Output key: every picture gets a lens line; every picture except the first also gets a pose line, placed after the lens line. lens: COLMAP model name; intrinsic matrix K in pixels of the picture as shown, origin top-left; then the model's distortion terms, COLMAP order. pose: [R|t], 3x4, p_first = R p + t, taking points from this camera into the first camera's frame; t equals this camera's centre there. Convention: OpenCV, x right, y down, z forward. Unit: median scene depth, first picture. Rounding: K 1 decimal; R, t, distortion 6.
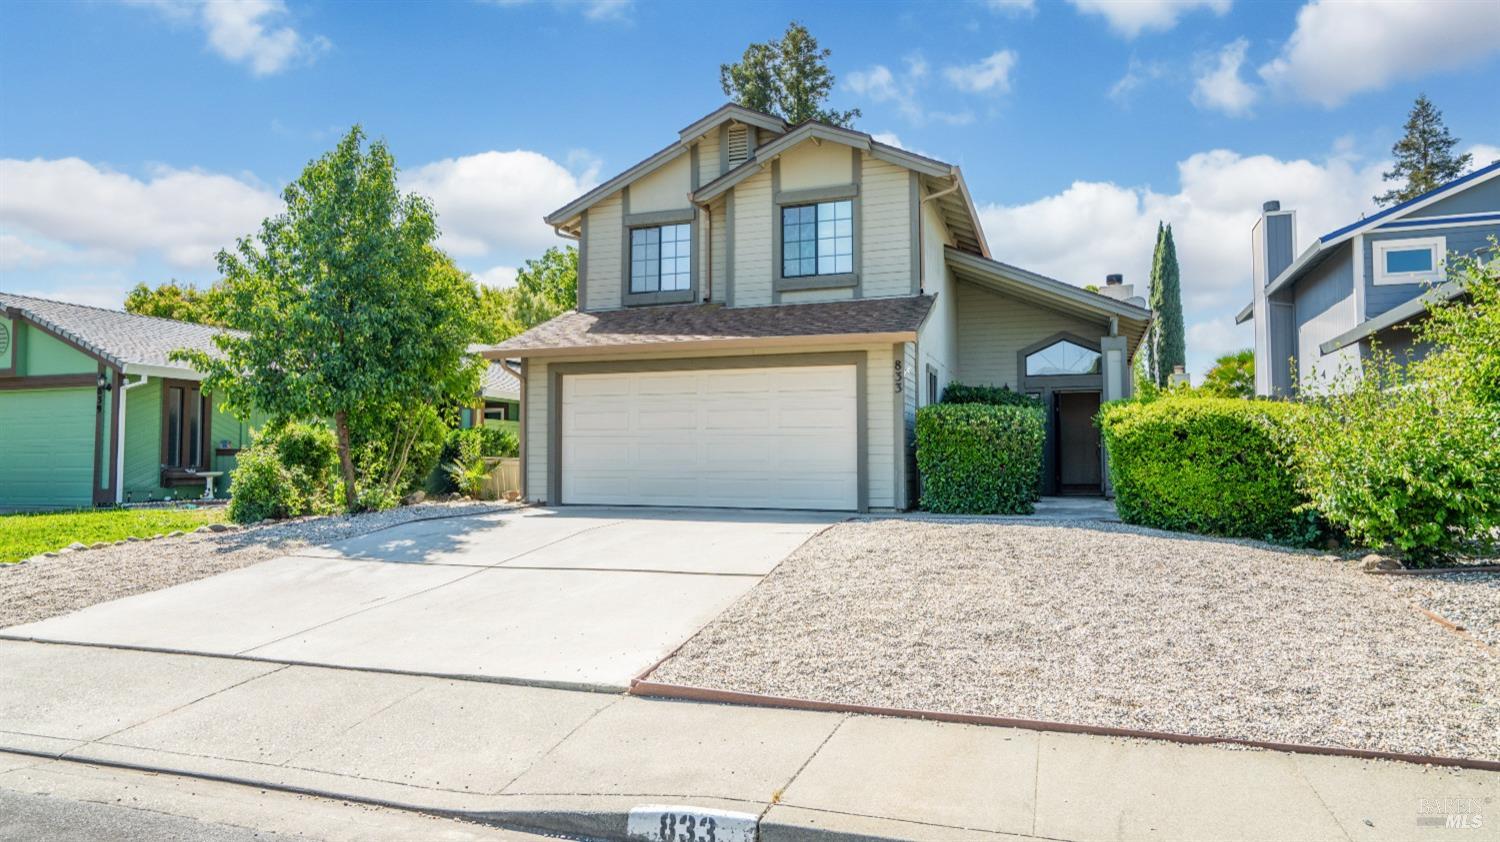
lens RADIAL K [[914.8, 0, 750.0], [0, 914.8, 421.0], [0, 0, 1]] dist [0.006179, 0.004746]
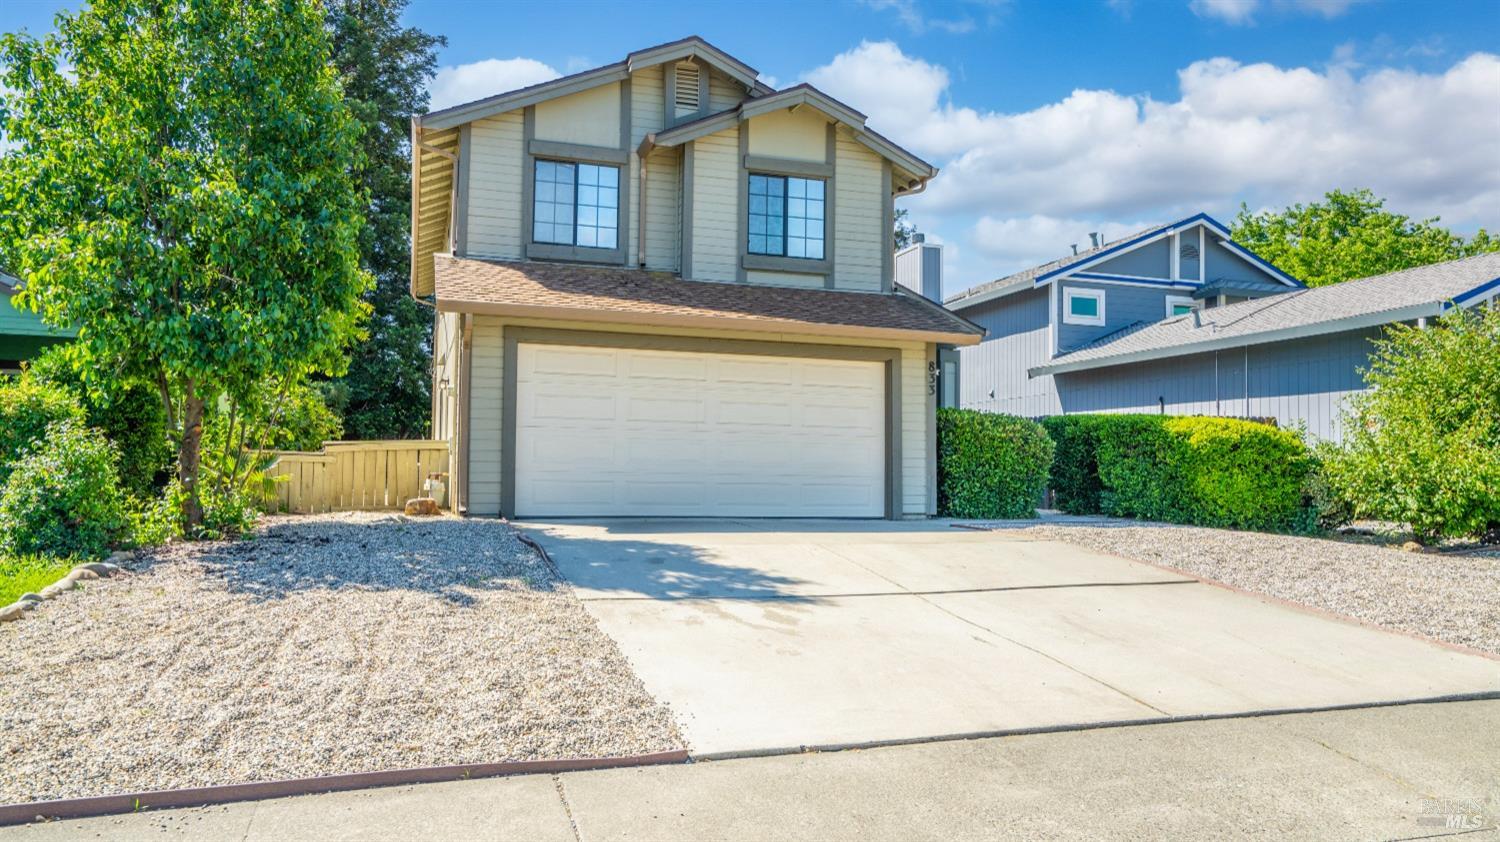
lens RADIAL K [[1028.0, 0, 750.0], [0, 1028.0, 421.0], [0, 0, 1]] dist [0.007271, 0.000398]
pose [[0.789329, 0.039511, 0.612698, -0.558115], [-0.042237, 0.999057, -0.010014, 0.013224], [-0.612516, -0.017974, 0.790254, 0.218841]]
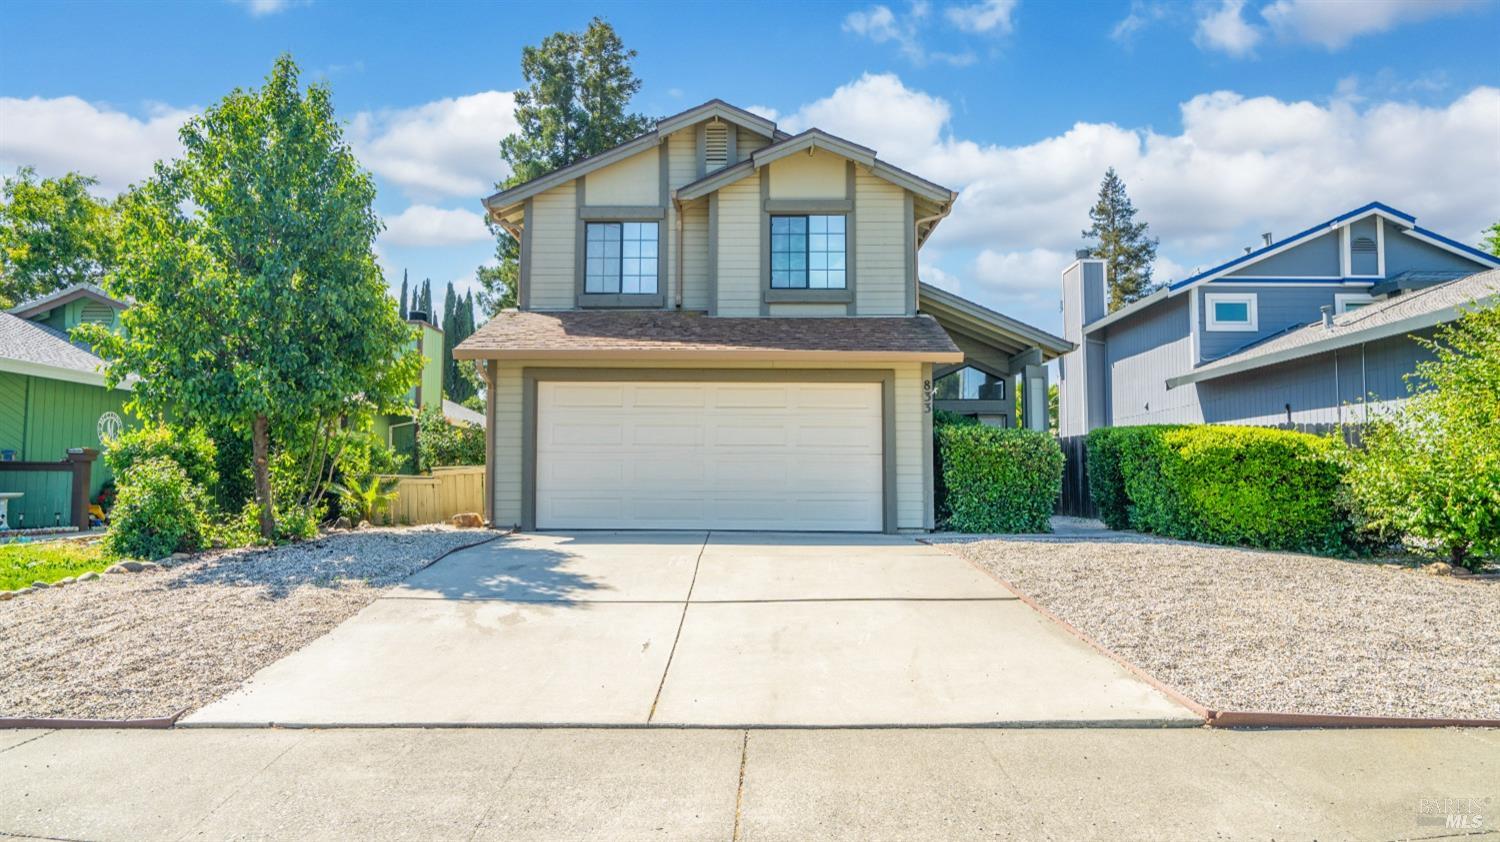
lens RADIAL K [[947.0, 0, 750.0], [0, 947.0, 421.0], [0, 0, 1]] dist [0.000752, 0.002303]
pose [[0.943228, 0.024922, 0.331210, -0.308694], [-0.018568, 0.999578, -0.022335, 0.004082], [-0.331627, 0.014917, 0.943293, 0.076283]]
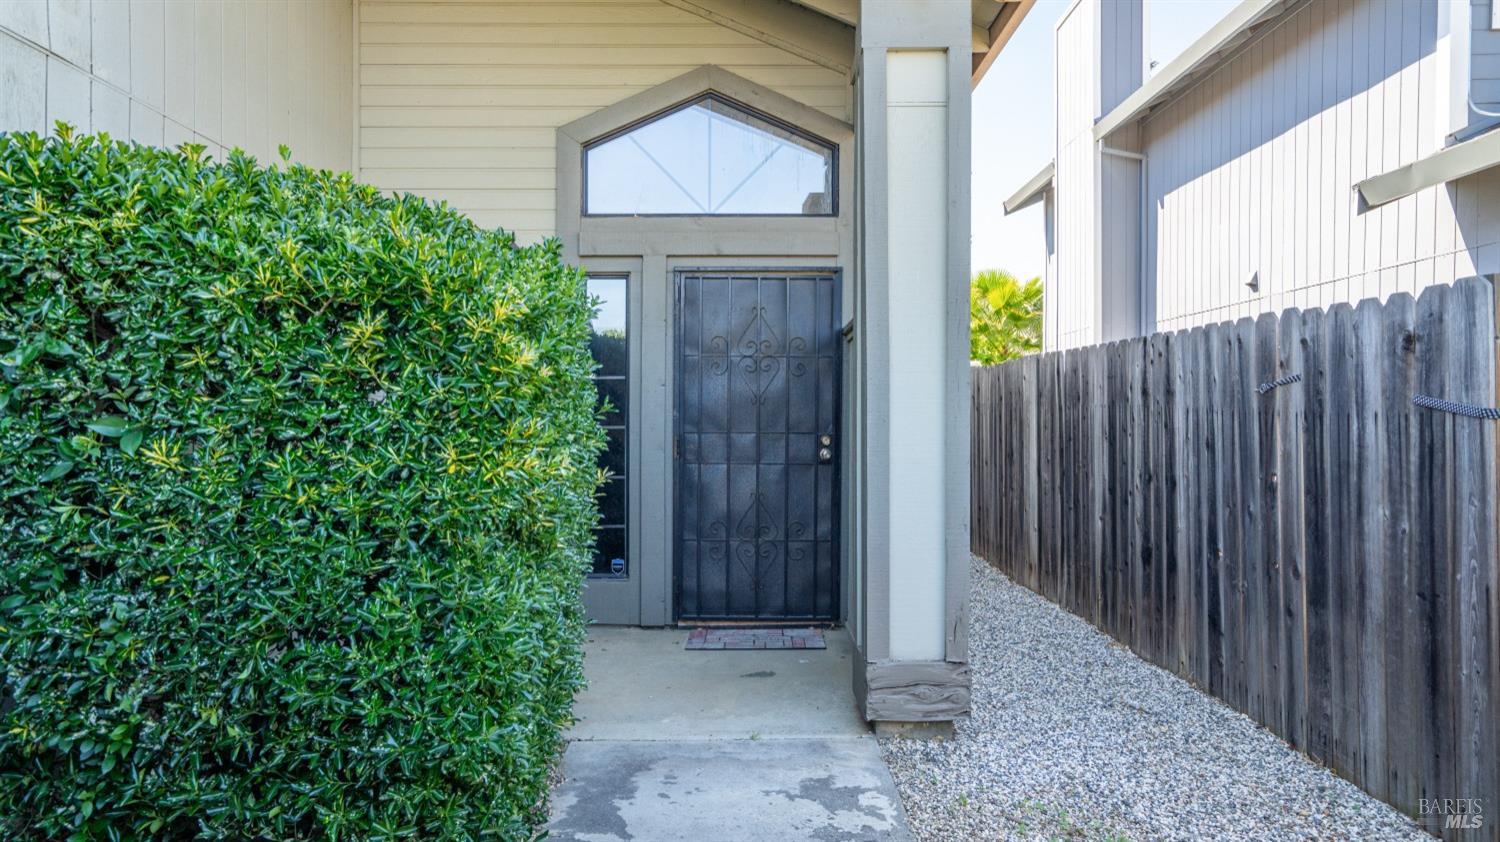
lens RADIAL K [[947.0, 0, 750.0], [0, 947.0, 421.0], [0, 0, 1]] dist [0.000752, 0.002303]
pose [[0.940393, 0.006955, 0.340018, 0.313388], [-0.022916, 0.998814, 0.042948, 0.003815], [-0.339316, -0.048180, 0.939438, 0.871546]]
